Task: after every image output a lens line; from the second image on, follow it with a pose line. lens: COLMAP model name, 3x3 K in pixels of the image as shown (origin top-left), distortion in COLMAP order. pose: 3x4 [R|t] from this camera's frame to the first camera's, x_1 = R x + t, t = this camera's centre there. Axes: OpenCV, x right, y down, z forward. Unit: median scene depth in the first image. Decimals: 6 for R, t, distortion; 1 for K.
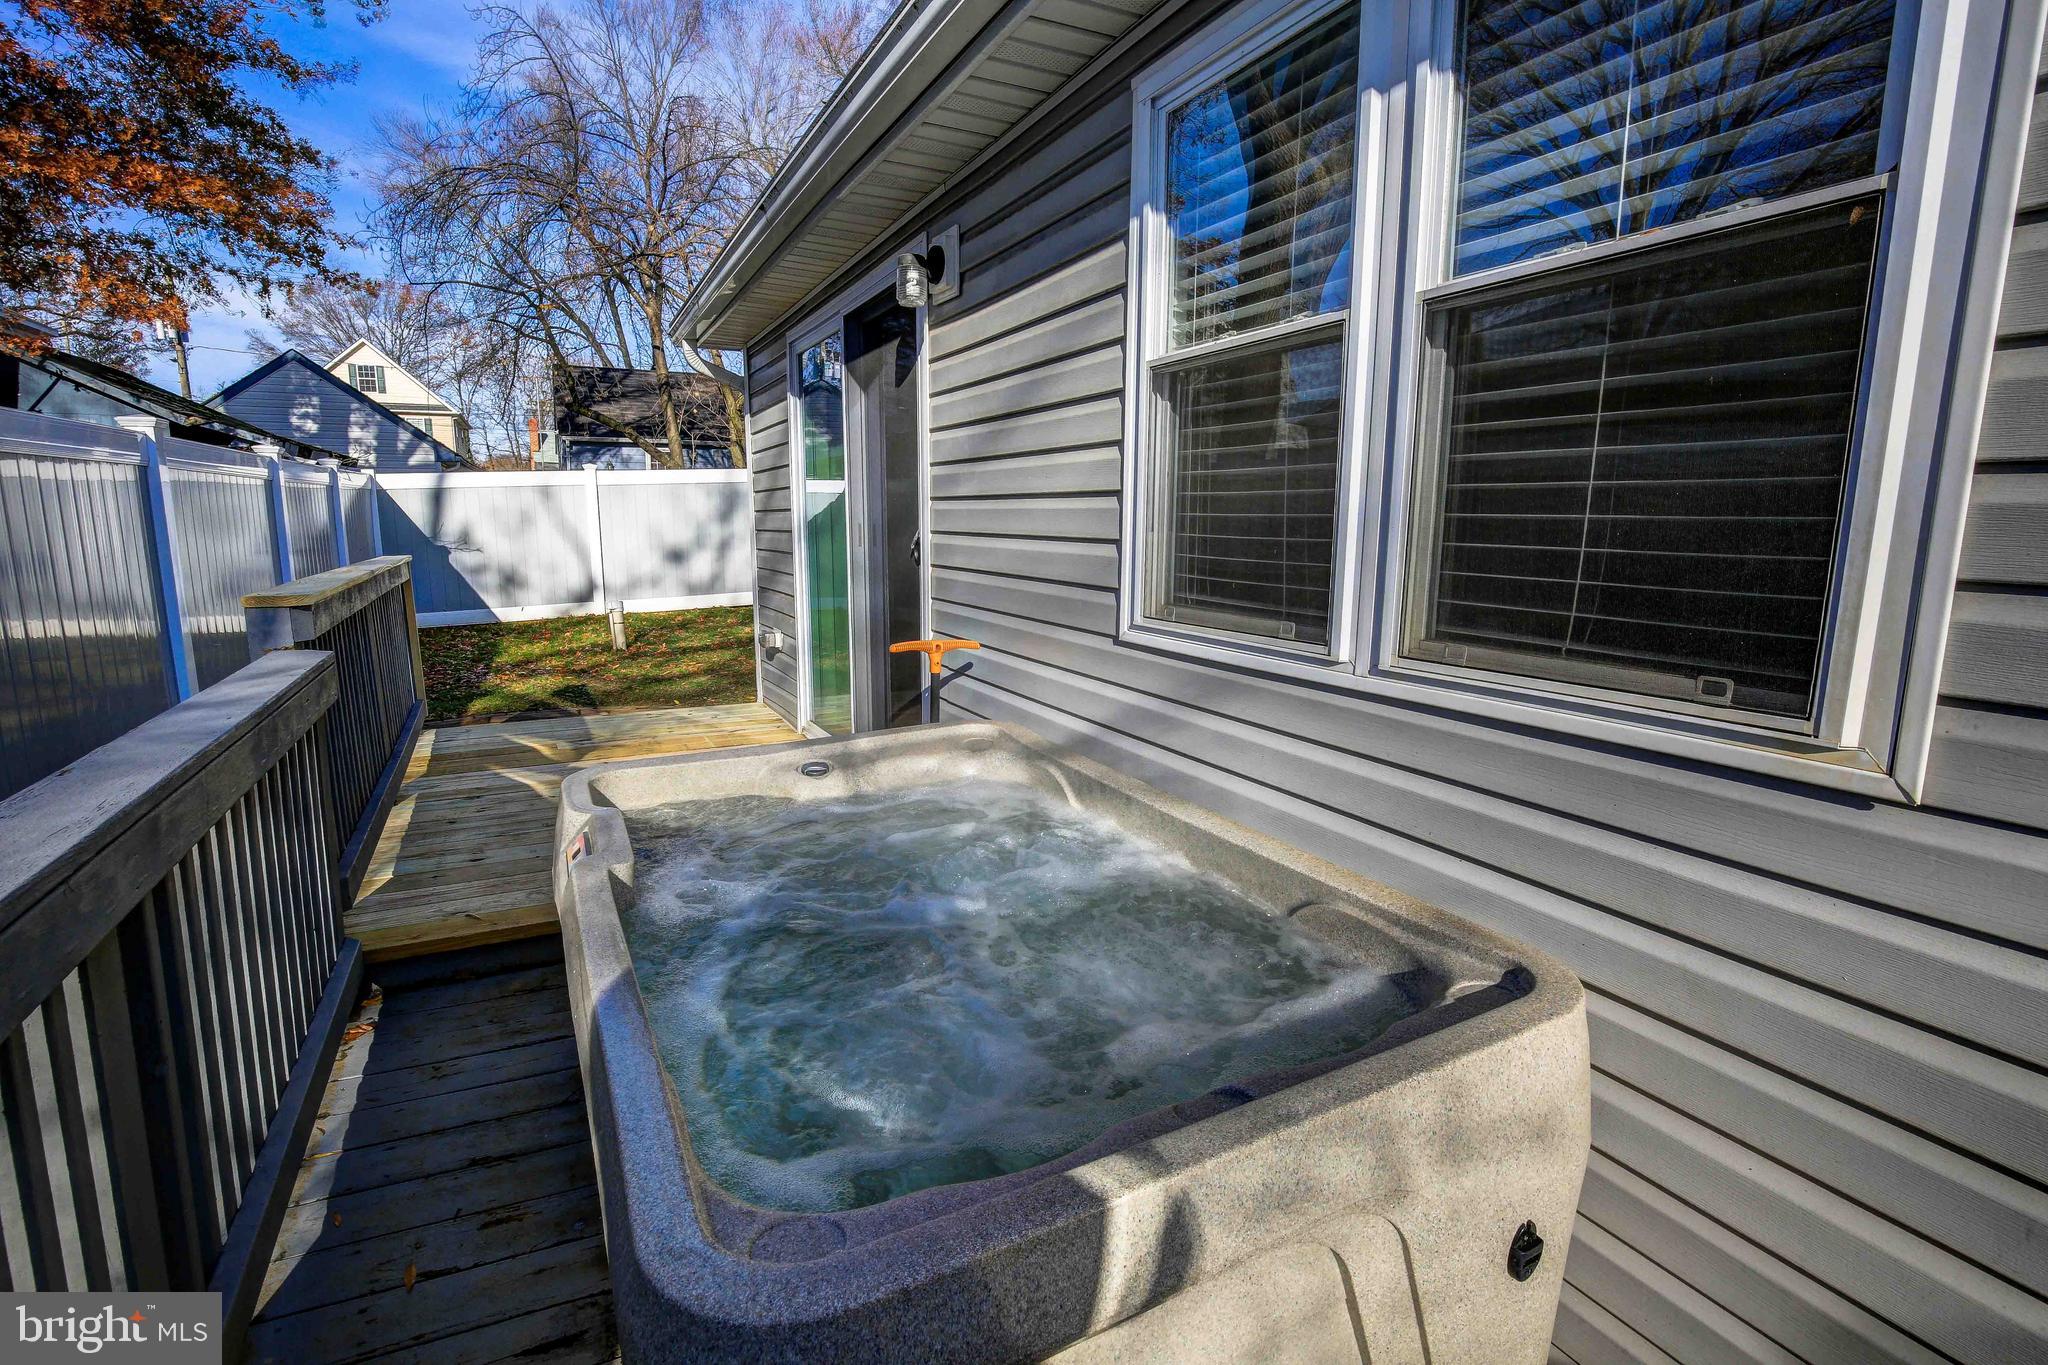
lens RADIAL K [[942.9, 0, 1021.6], [0, 942.9, 681.2], [0, 0, 1]] dist [-0.031689, 0.001500]
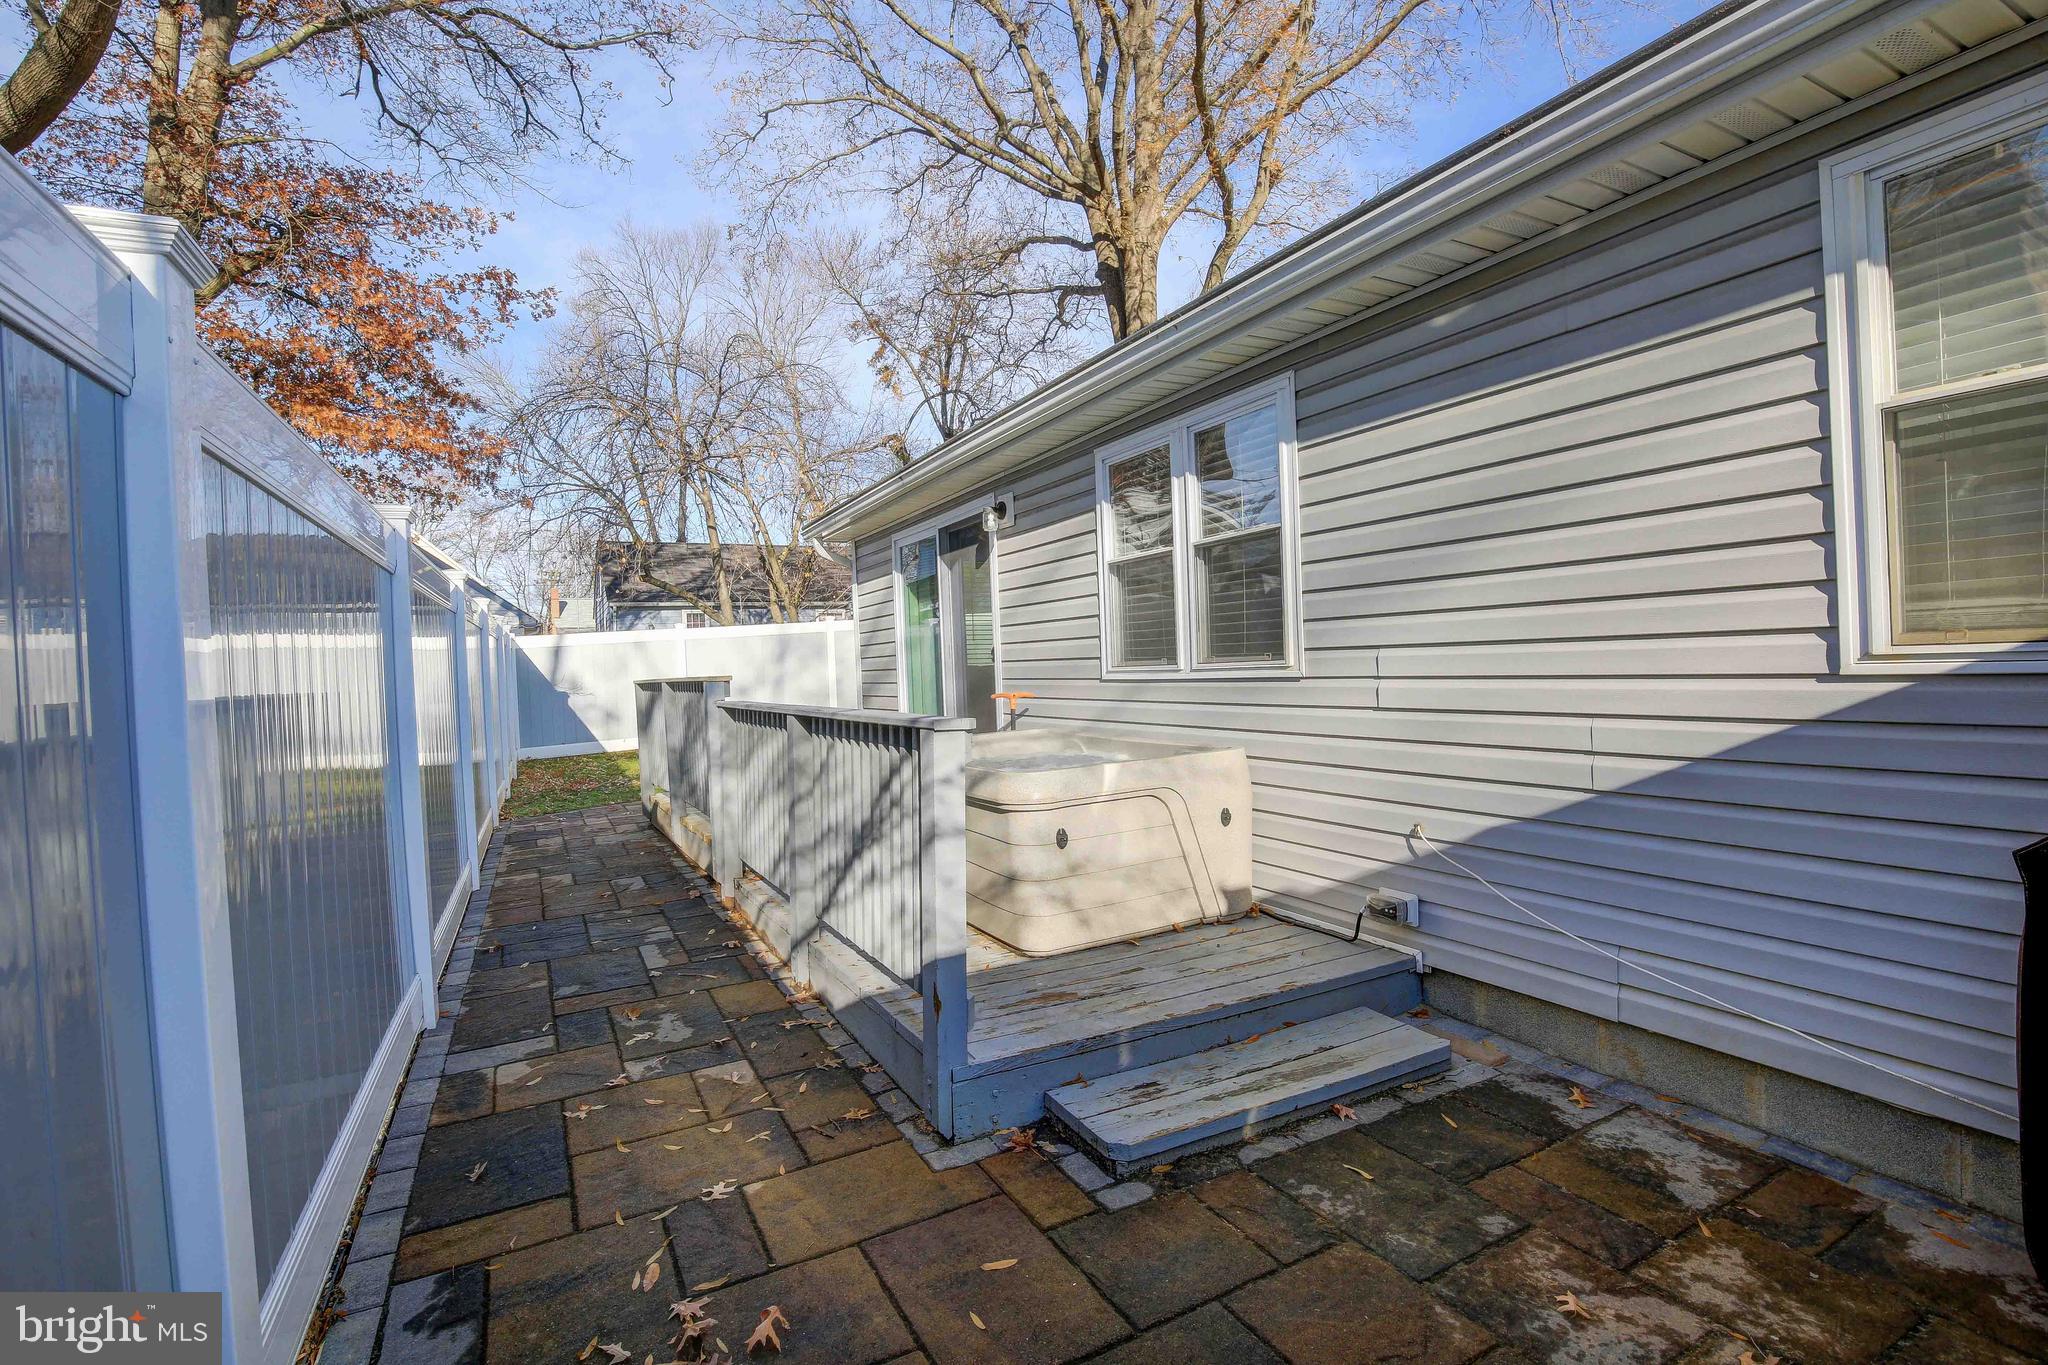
lens RADIAL K [[942.9, 0, 1017.3], [0, 942.9, 680.6], [0, 0, 1]] dist [-0.031689, 0.001500]
pose [[0.998936, -0.044249, 0.012960, -0.098979], [0.045706, 0.987328, -0.151969, 0.223691], [-0.006071, 0.152400, 0.988300, -0.941552]]
